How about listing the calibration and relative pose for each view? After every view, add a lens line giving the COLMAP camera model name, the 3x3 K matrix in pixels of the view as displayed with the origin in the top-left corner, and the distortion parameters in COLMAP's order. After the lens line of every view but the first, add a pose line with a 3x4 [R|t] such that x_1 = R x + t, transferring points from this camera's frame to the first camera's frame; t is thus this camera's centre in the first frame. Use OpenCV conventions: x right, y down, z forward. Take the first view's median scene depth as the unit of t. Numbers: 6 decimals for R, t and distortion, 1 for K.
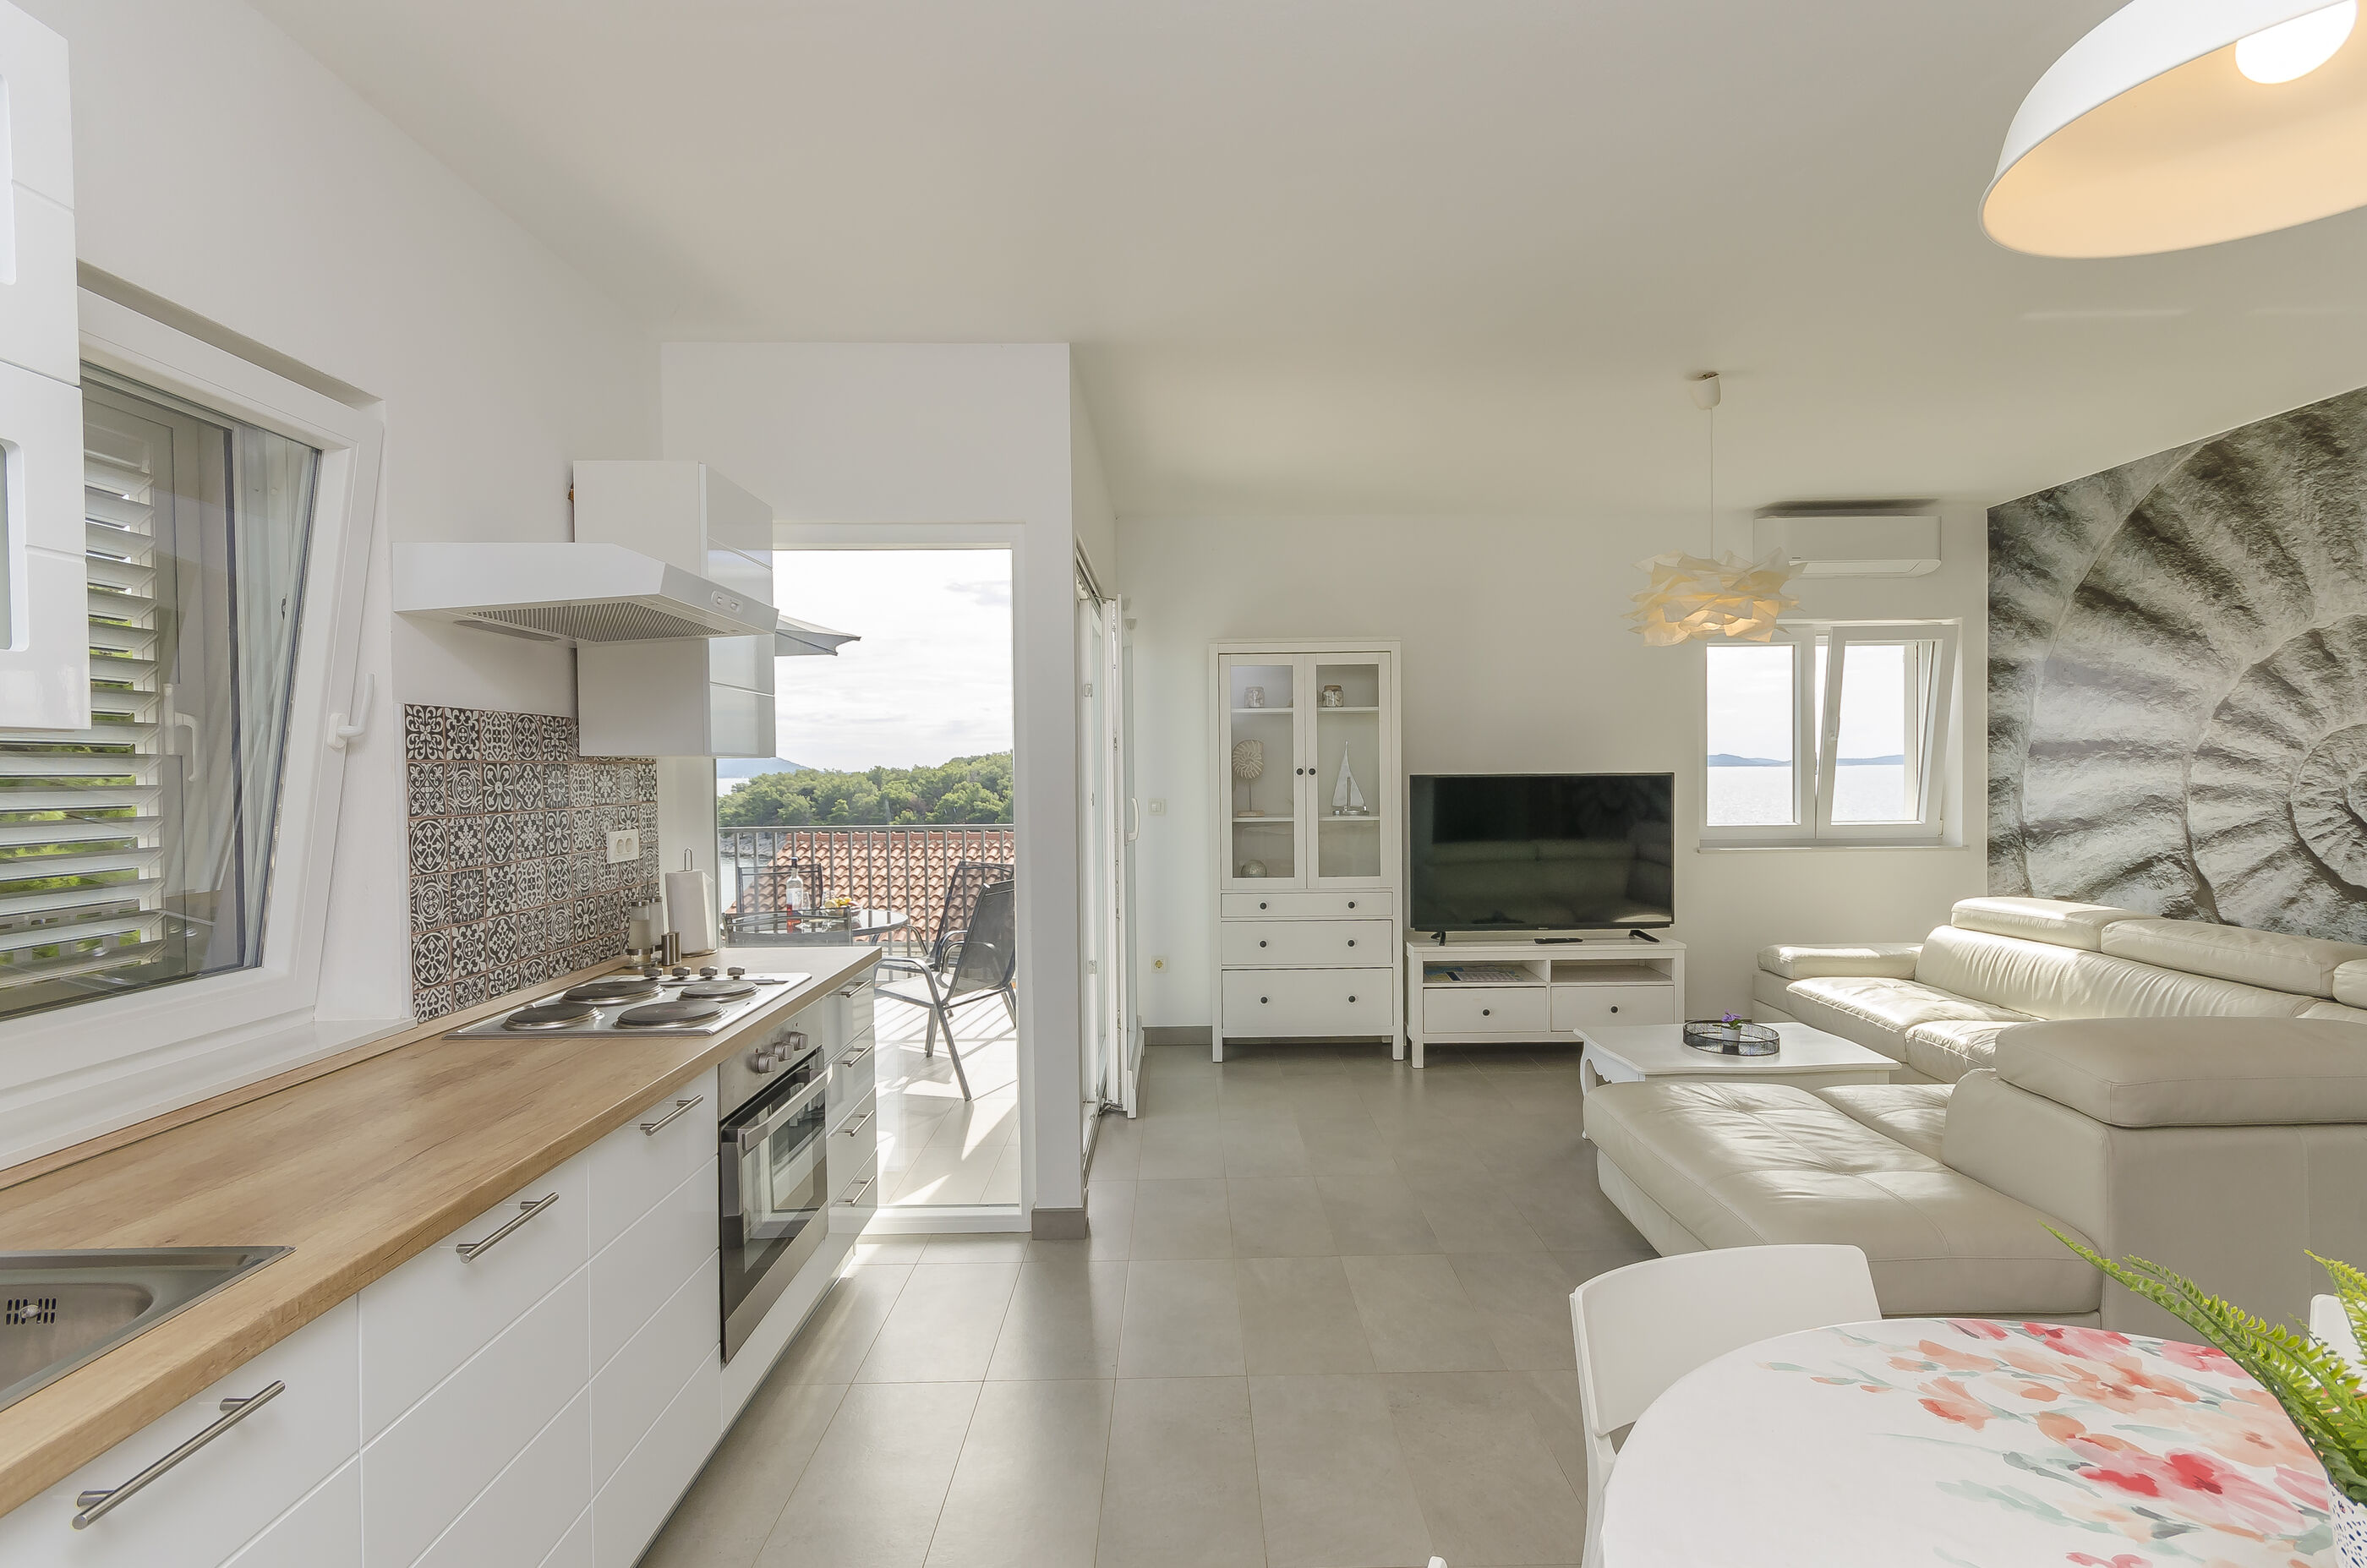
lens RADIAL K [[1065.6, 0, 1195.9], [0, 1065.6, 784.9], [0, 0, 1]] dist [-0.001066, 0.004189]
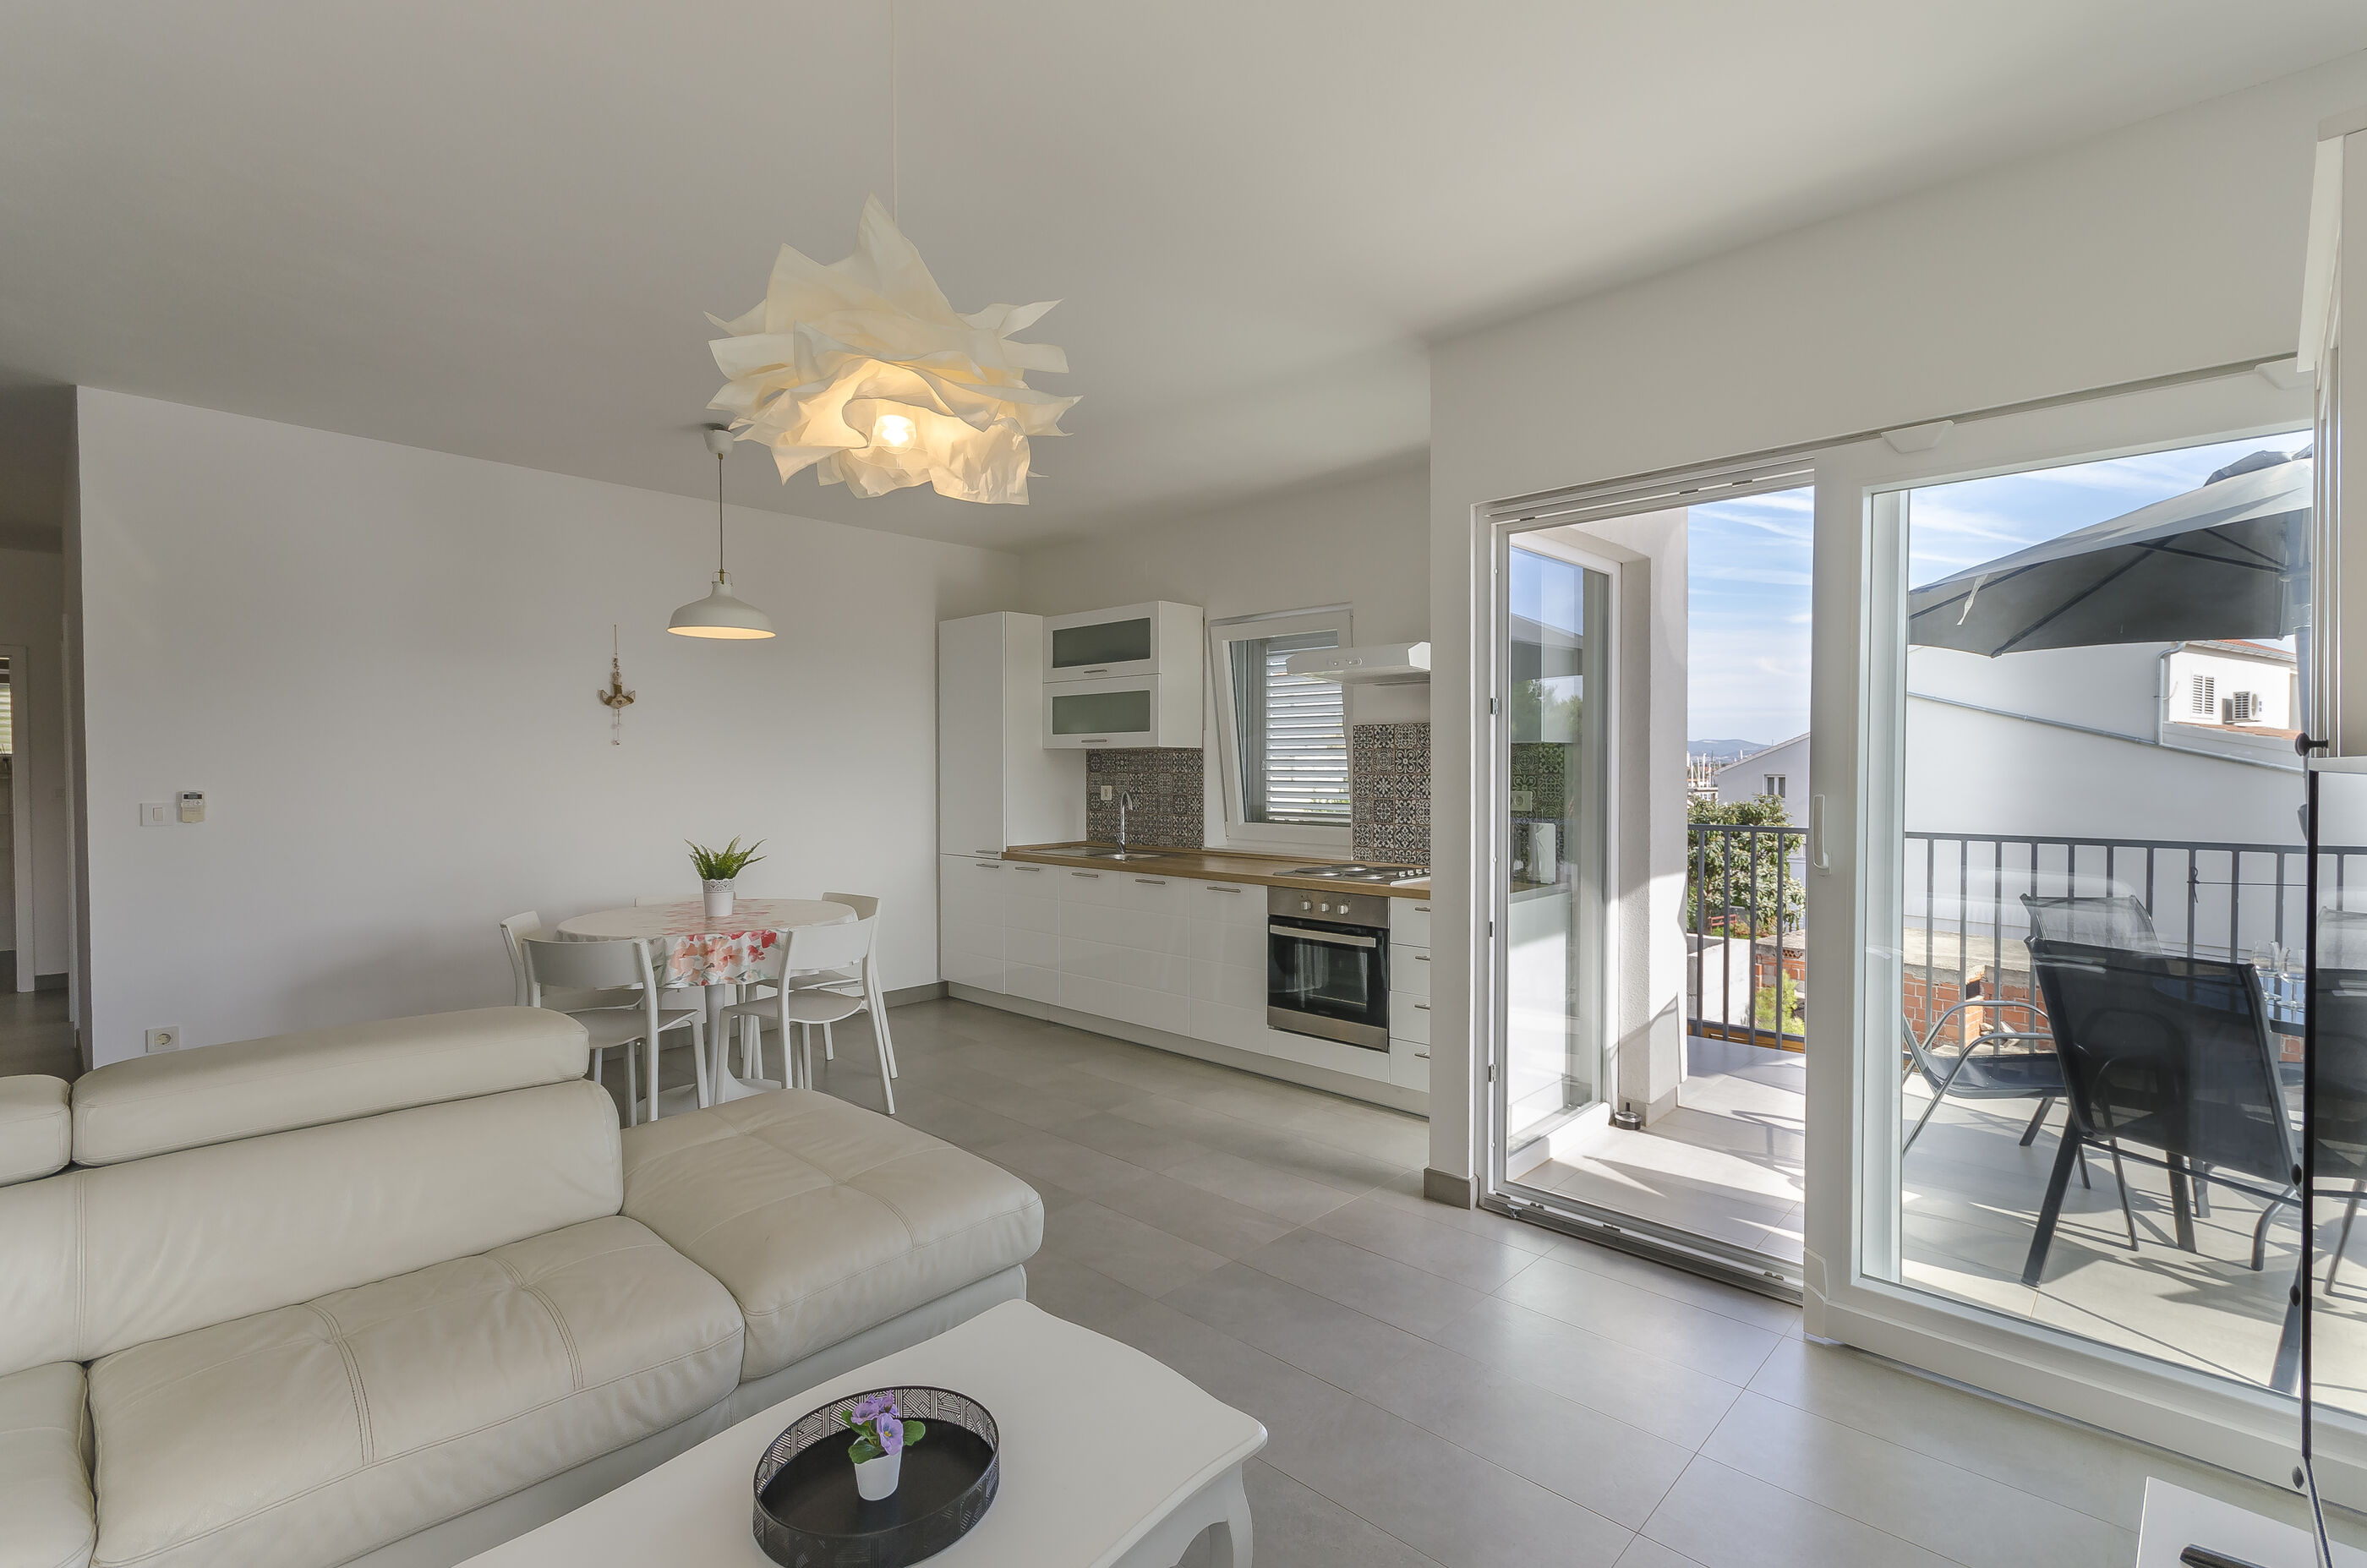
lens RADIAL K [[1065.6, 0, 1184.6], [0, 1065.6, 791.4], [0, 0, 1]] dist [-0.001066, 0.004189]
pose [[-0.698234, 0.028531, -0.715301, 0.506077], [-0.000071, 0.999203, 0.039925, -0.009907], [0.715870, 0.027928, -0.697675, 0.980442]]
